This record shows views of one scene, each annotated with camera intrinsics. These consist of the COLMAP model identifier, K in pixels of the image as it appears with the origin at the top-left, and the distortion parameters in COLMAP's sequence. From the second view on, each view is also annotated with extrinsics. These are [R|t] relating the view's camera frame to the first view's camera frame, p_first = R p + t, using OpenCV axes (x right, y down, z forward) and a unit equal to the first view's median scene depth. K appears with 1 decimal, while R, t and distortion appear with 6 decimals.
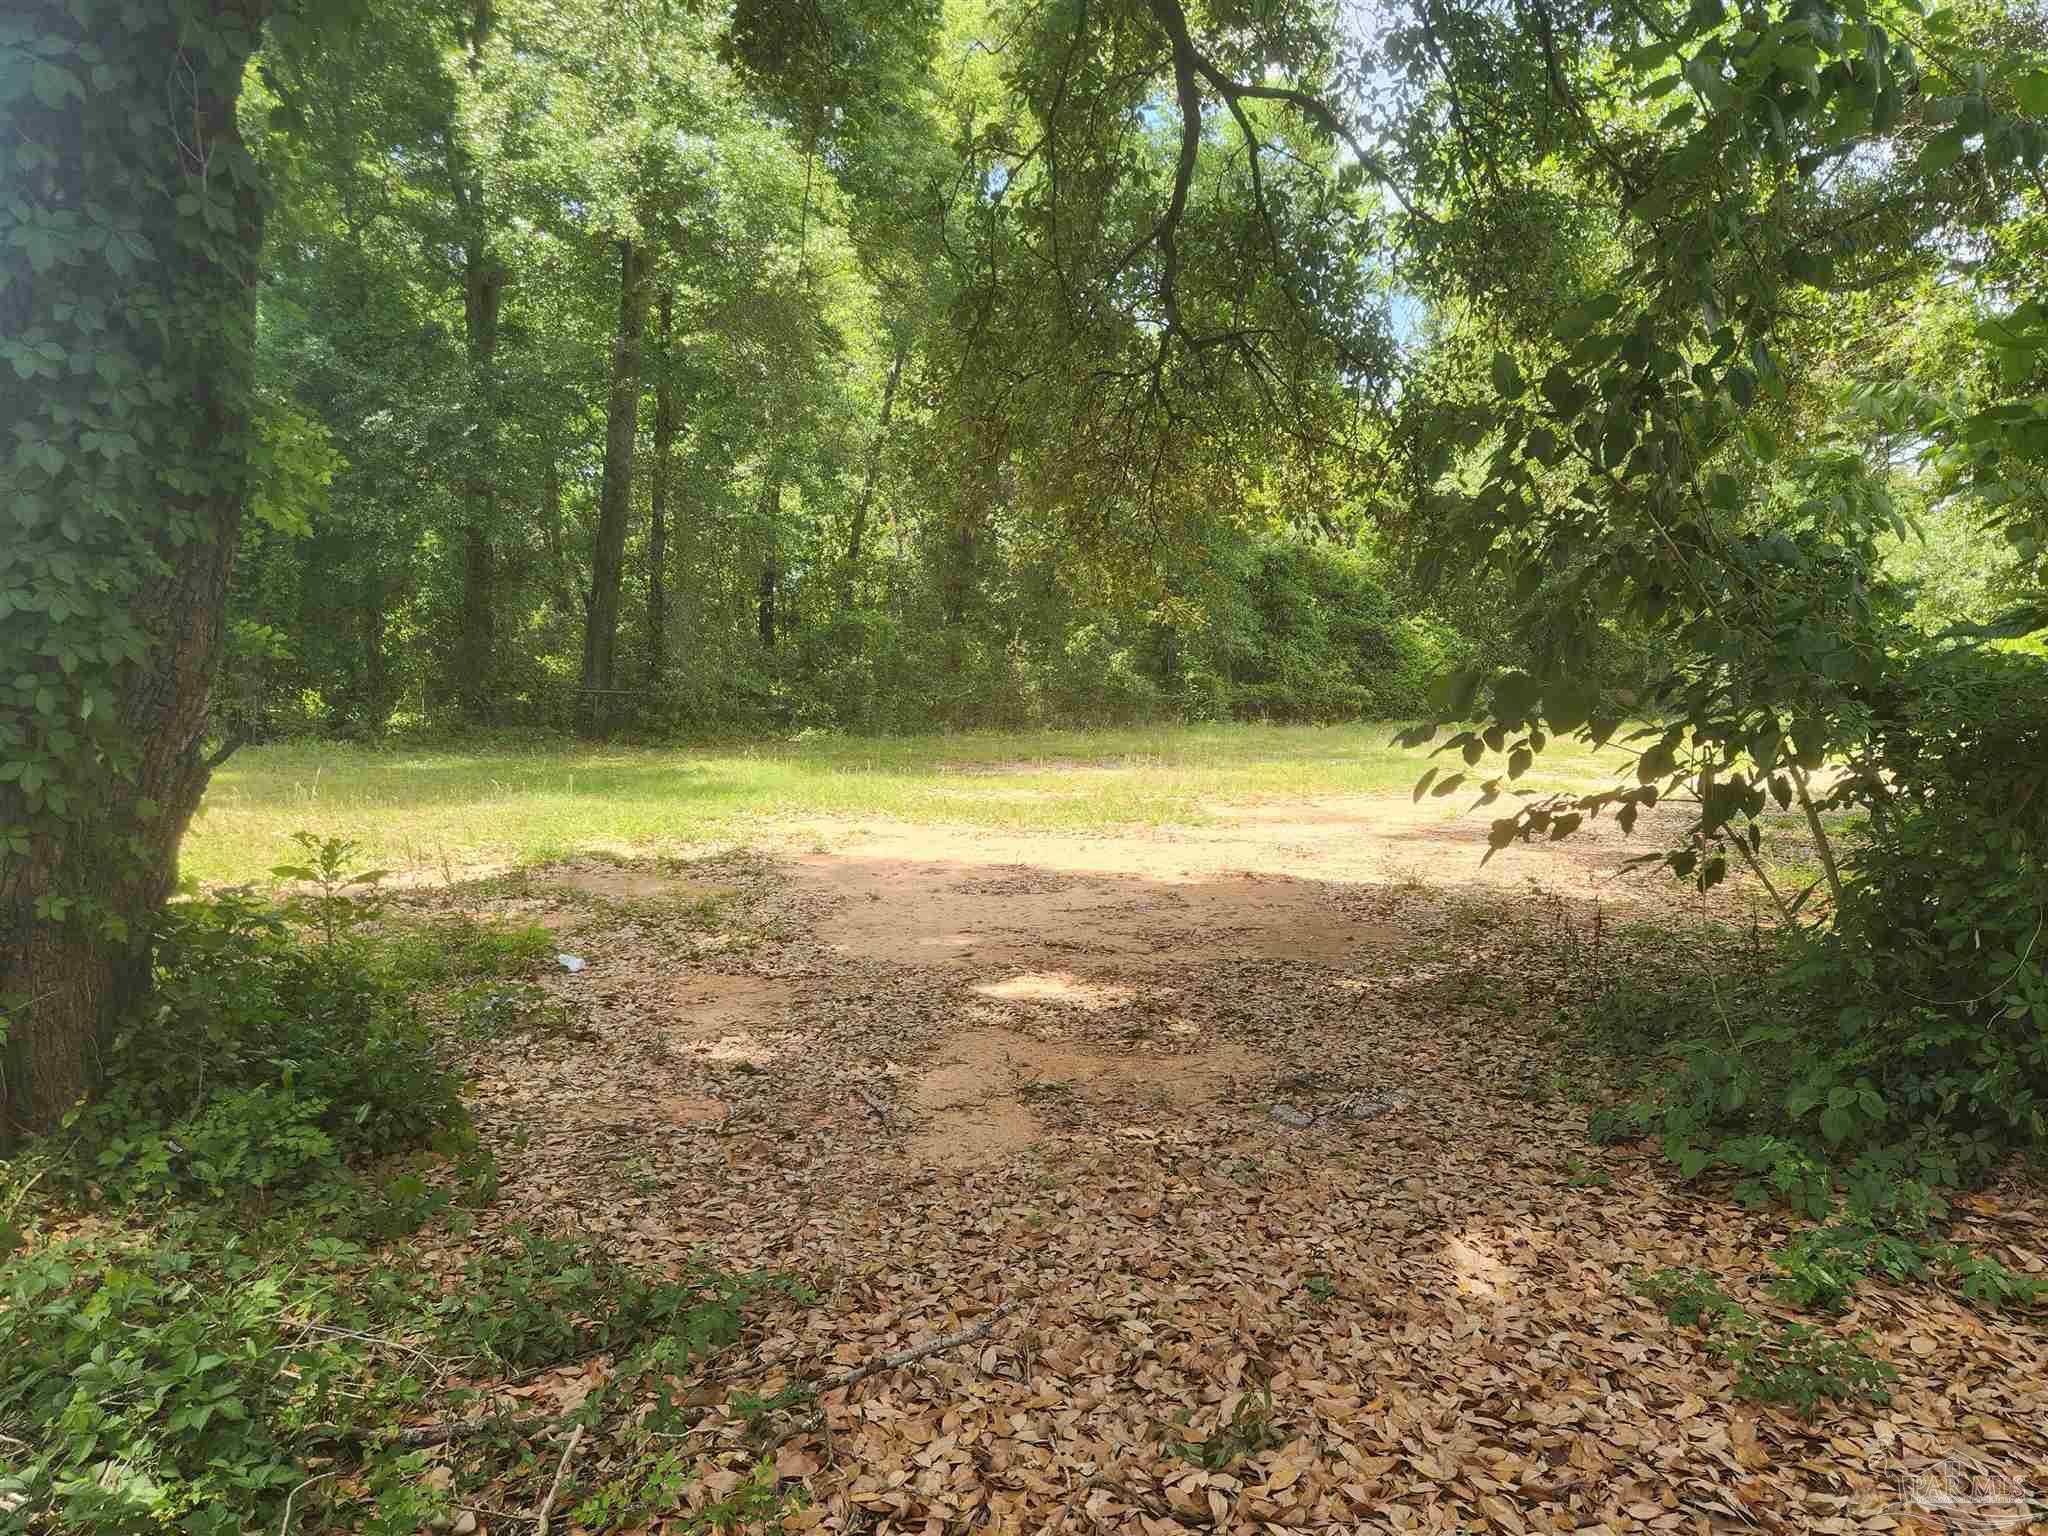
lens RADIAL K [[1344.8, 0, 1021.7], [0, 1344.8, 769.8], [0, 0, 1]] dist [0.003306, -0.001350]
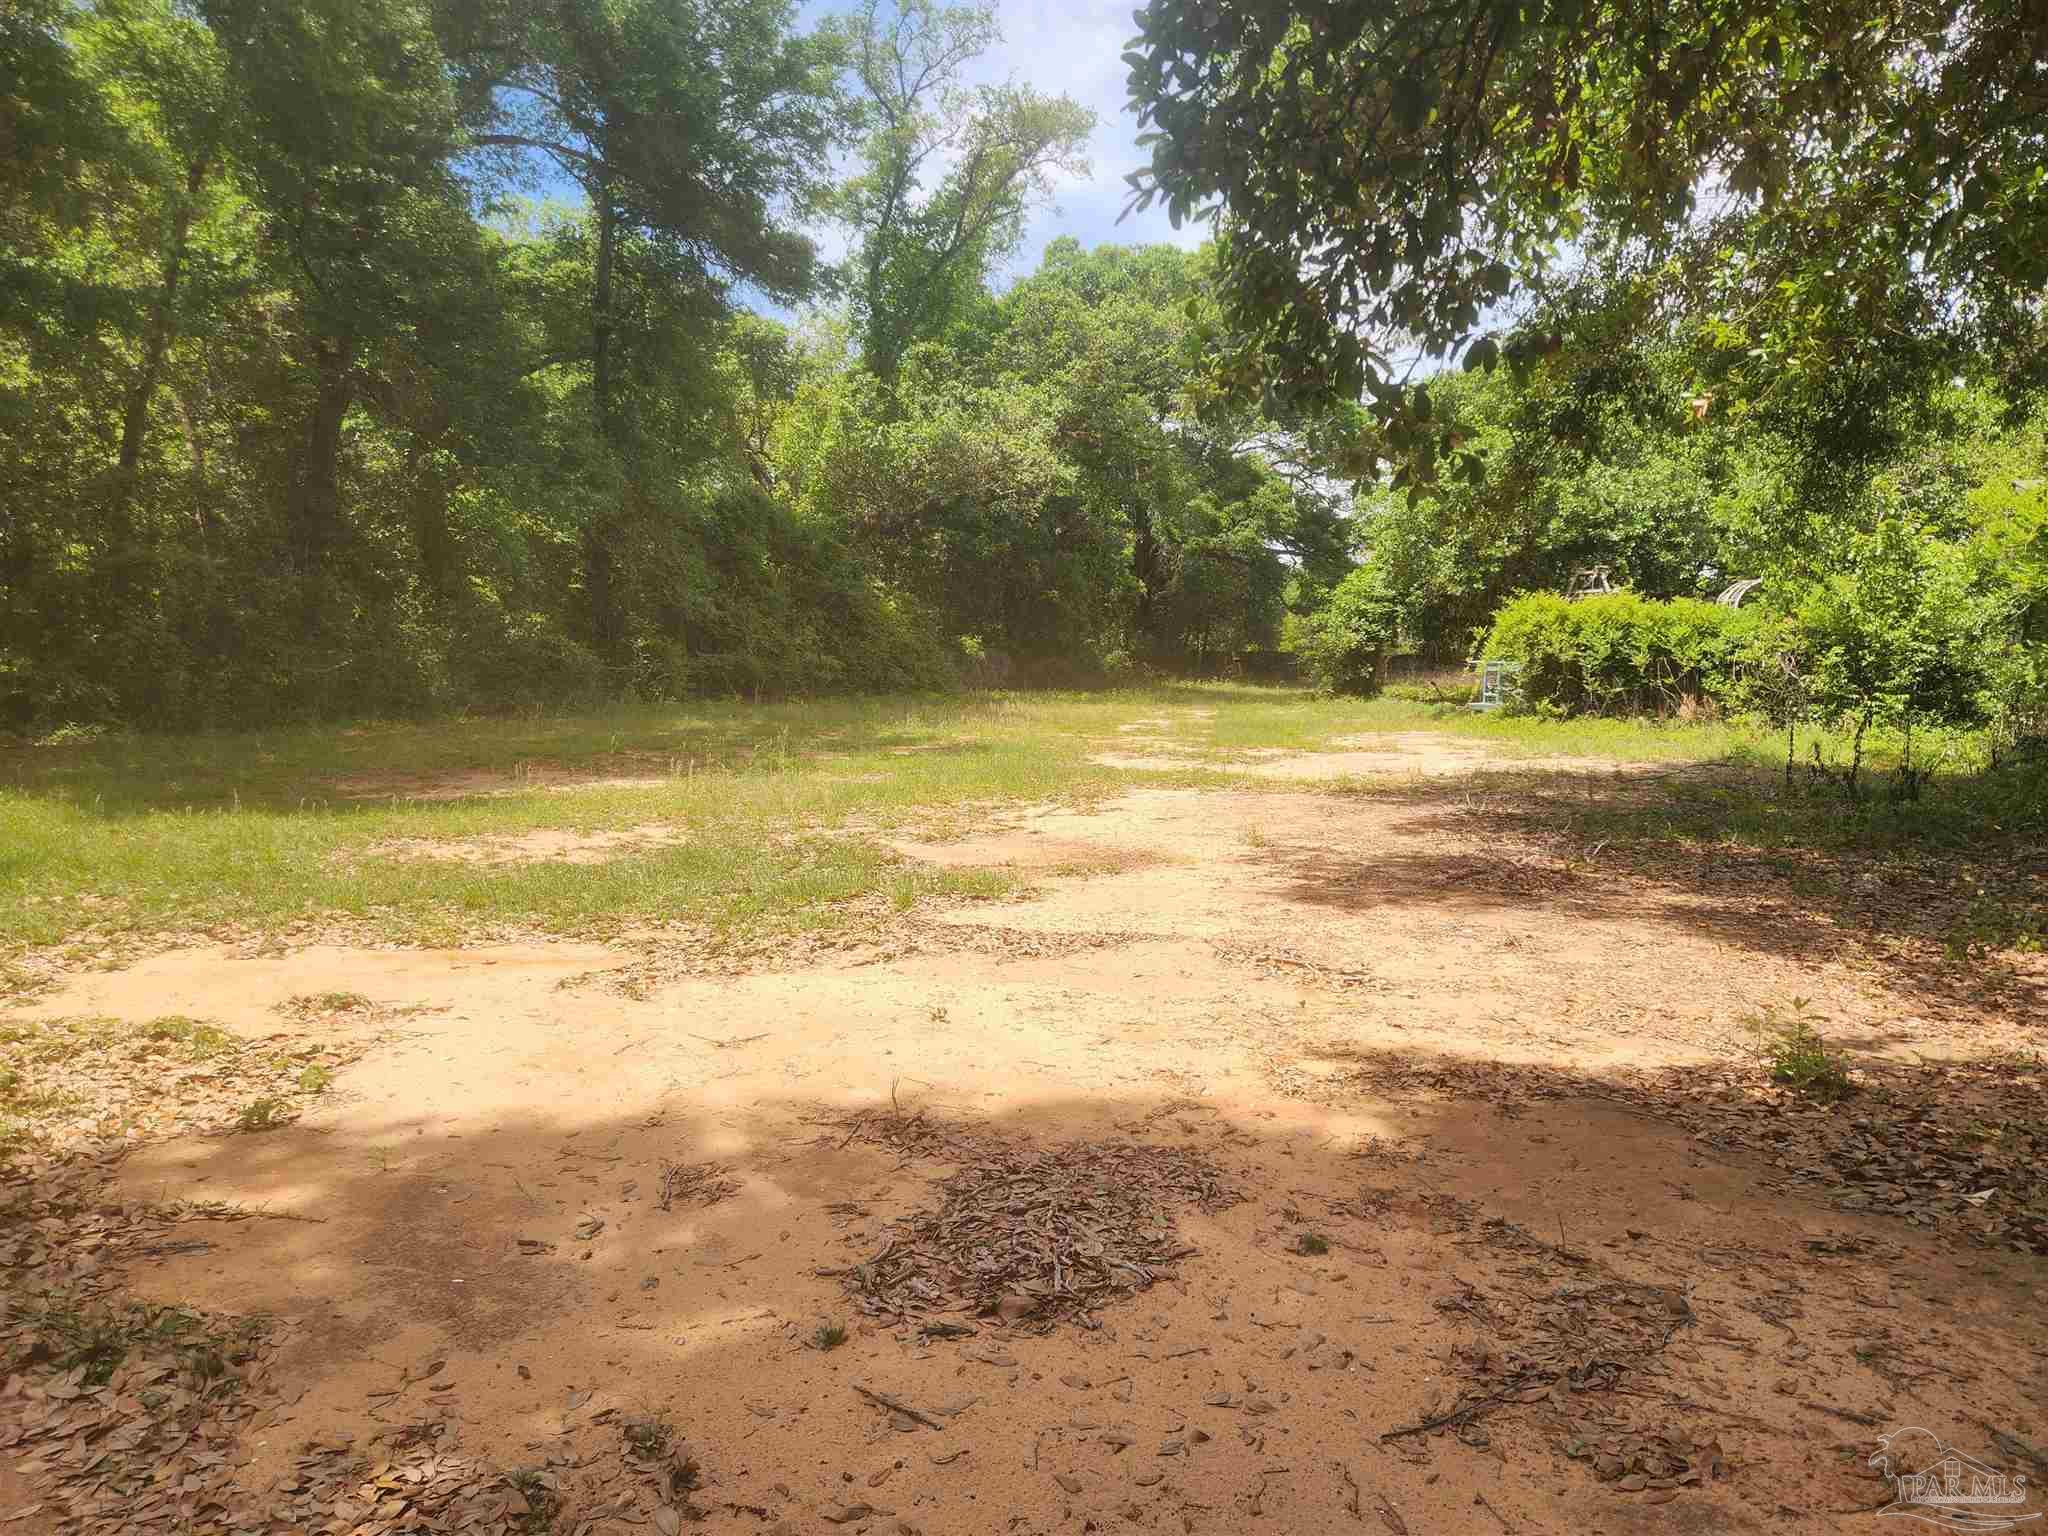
lens RADIAL K [[1344.8, 0, 1030.4], [0, 1344.8, 761.4], [0, 0, 1]] dist [0.003306, -0.001350]
pose [[0.886332, -0.036737, 0.461590, -0.039859], [0.029507, 0.999303, 0.022875, -0.011092], [-0.462108, -0.006655, 0.886799, 0.183019]]
